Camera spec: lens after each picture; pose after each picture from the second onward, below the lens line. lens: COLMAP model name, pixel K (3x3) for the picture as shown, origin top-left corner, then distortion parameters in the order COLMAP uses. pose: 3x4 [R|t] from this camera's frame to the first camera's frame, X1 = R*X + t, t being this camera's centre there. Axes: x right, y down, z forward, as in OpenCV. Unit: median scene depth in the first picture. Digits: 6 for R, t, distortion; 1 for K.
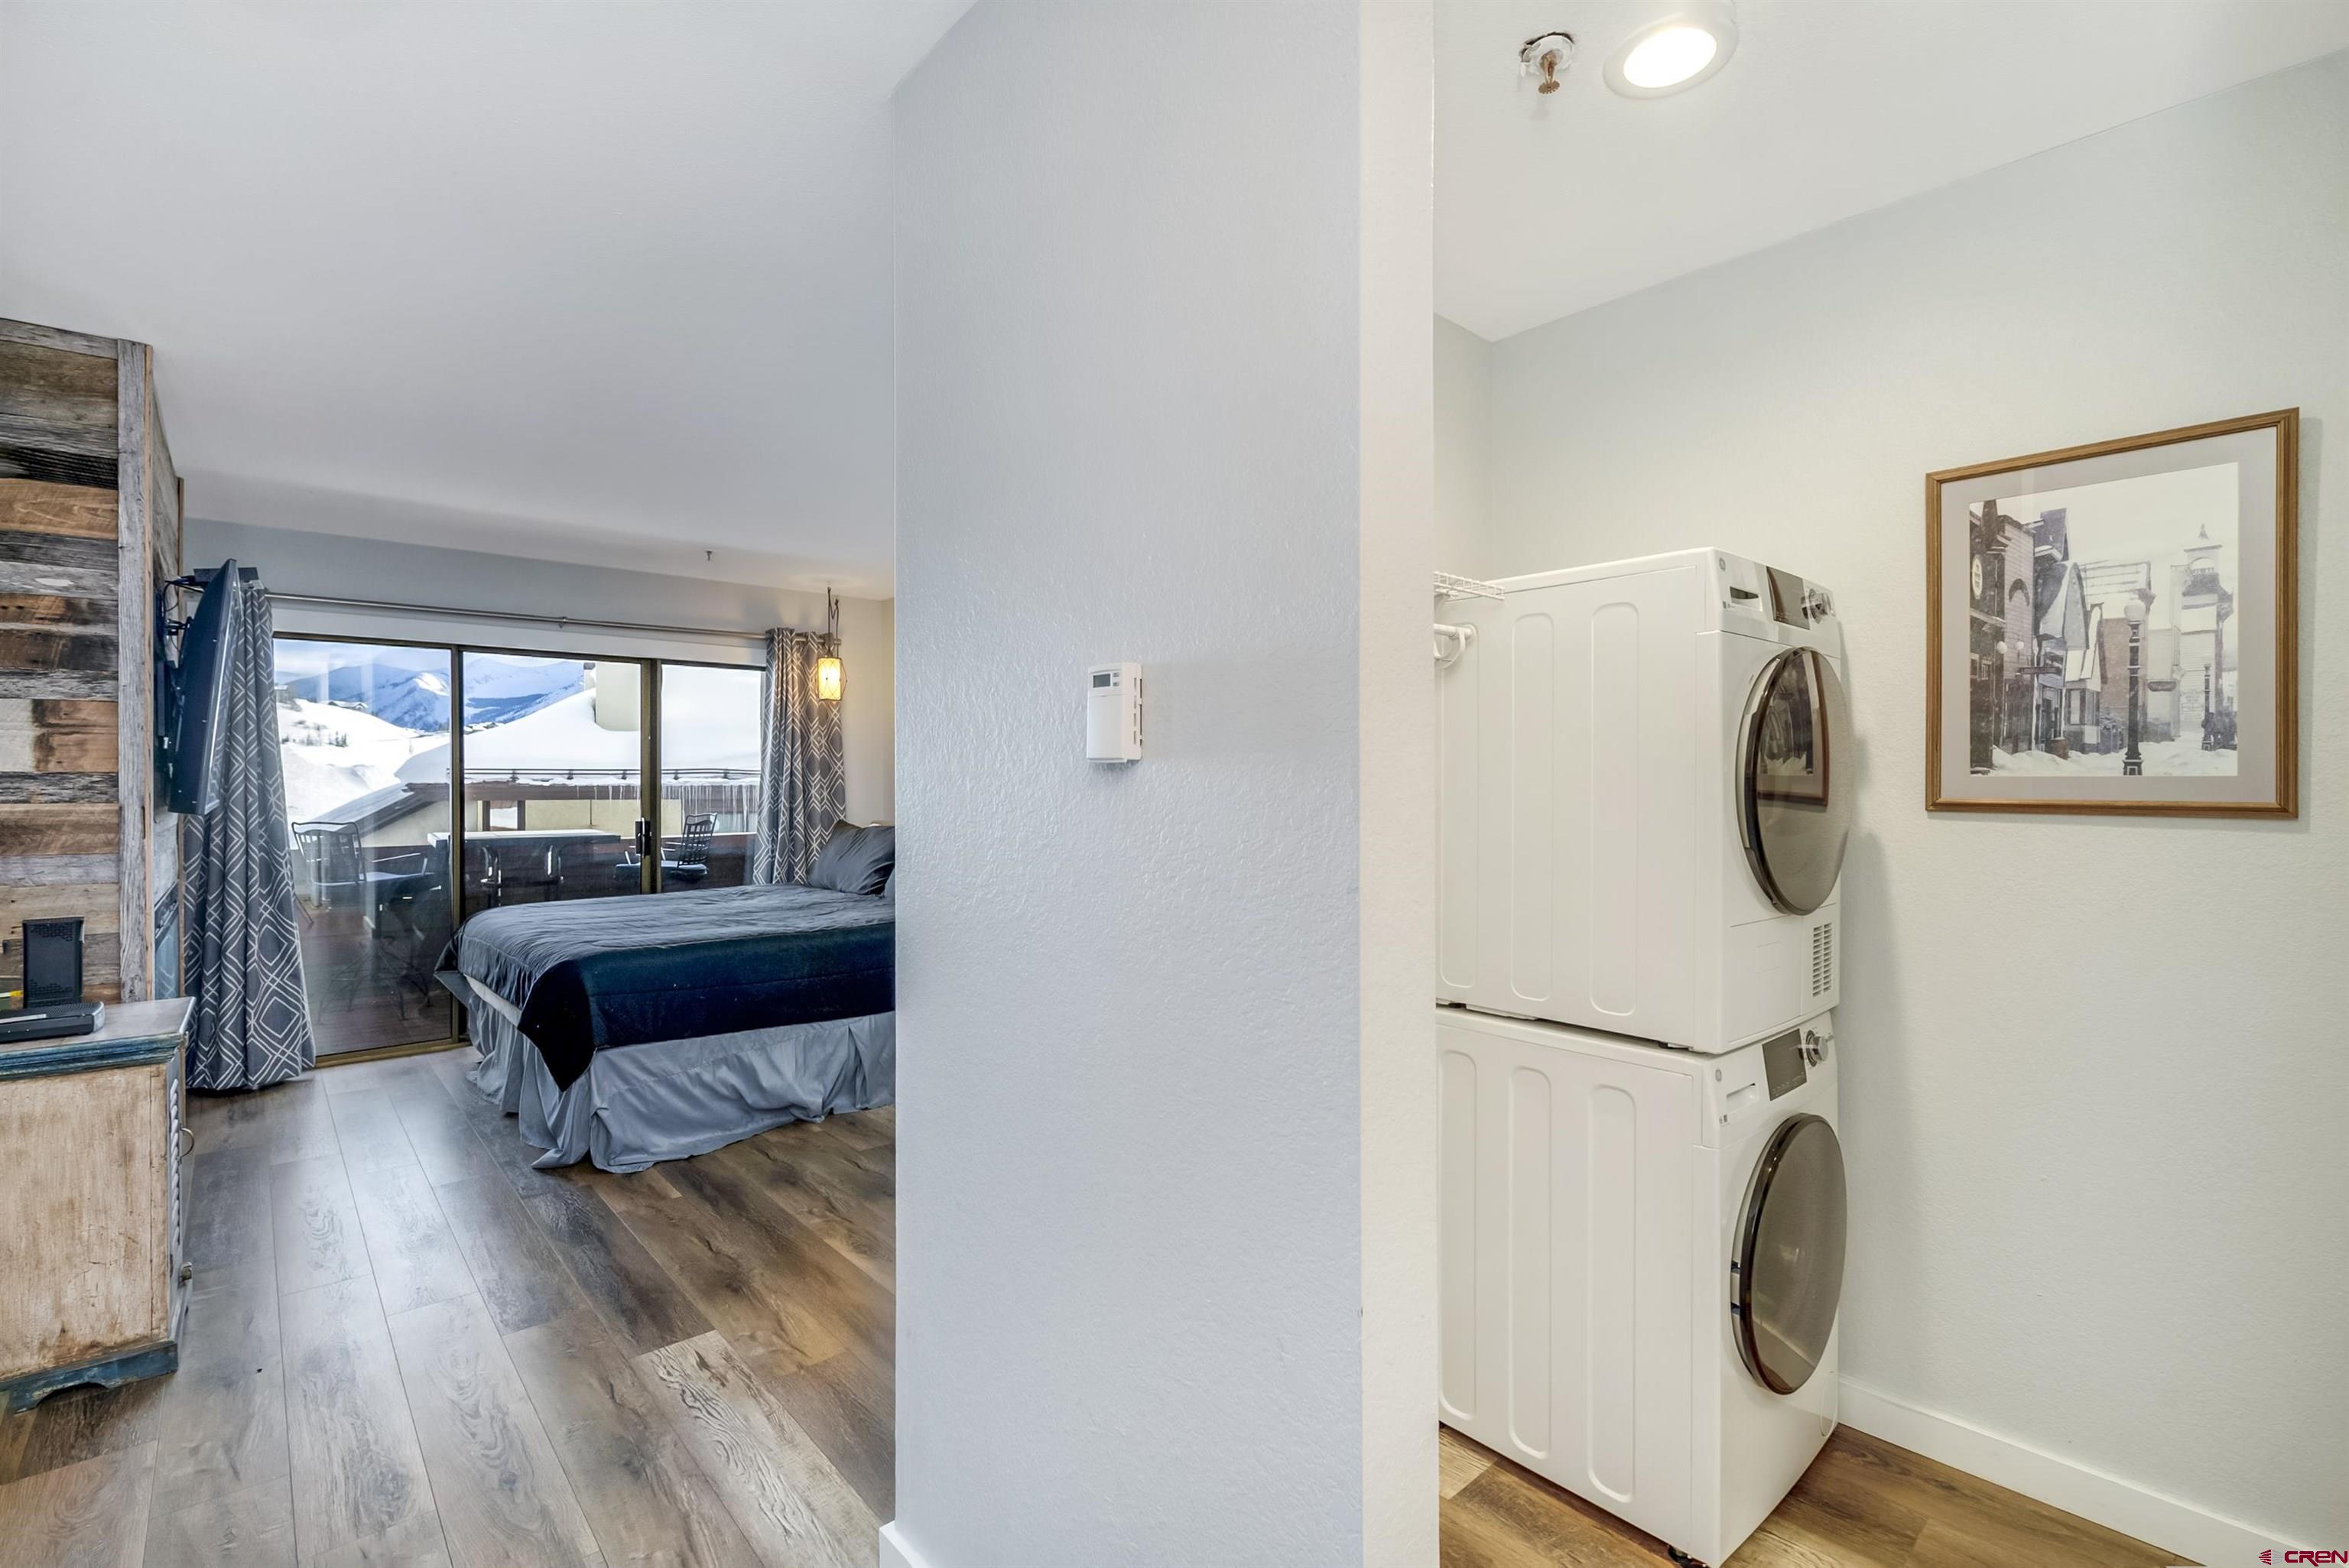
lens RADIAL K [[1122.6, 0, 1171.4], [0, 1122.6, 787.1], [0, 0, 1]] dist [-0.005866, -0.001539]
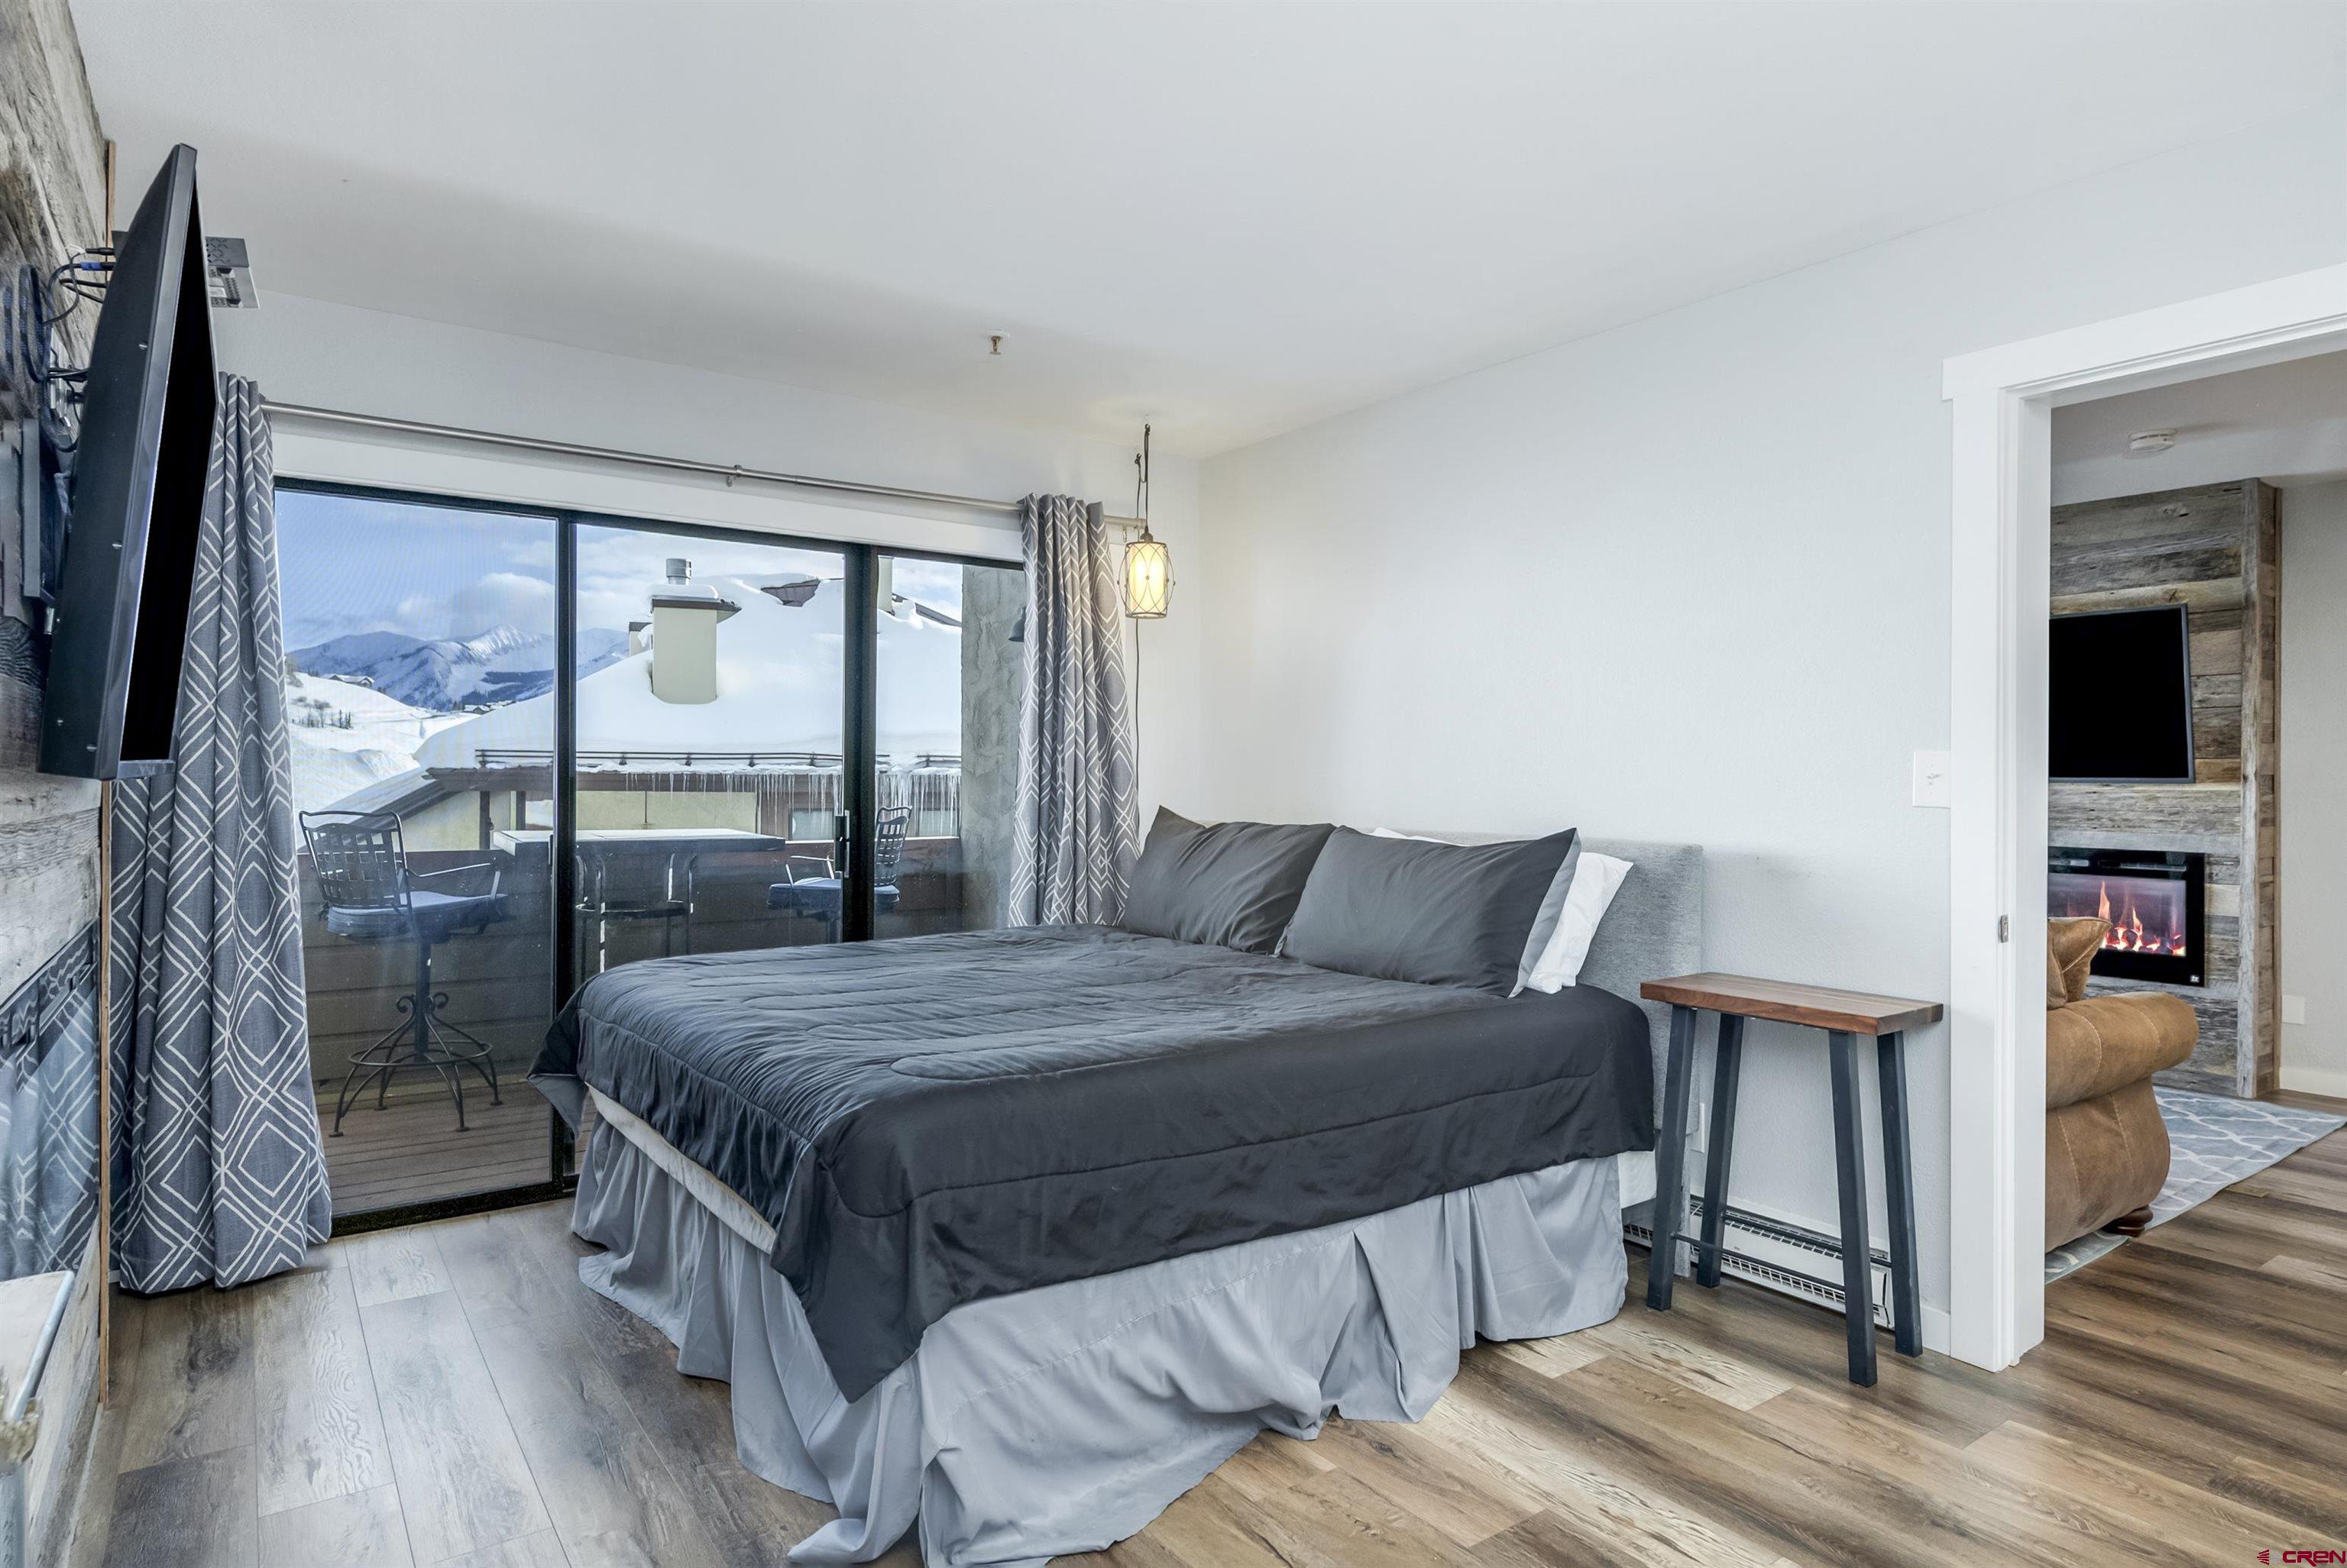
lens RADIAL K [[1354.3, 0, 1171.9], [0, 1354.3, 773.3], [0, 0, 1]] dist [-0.014485, 0.003041]
pose [[0.996199, 0.010369, -0.086490, -0.253842], [-0.011241, 0.999891, -0.009603, 0.013936], [0.086381, 0.010539, 0.996206, 0.316851]]
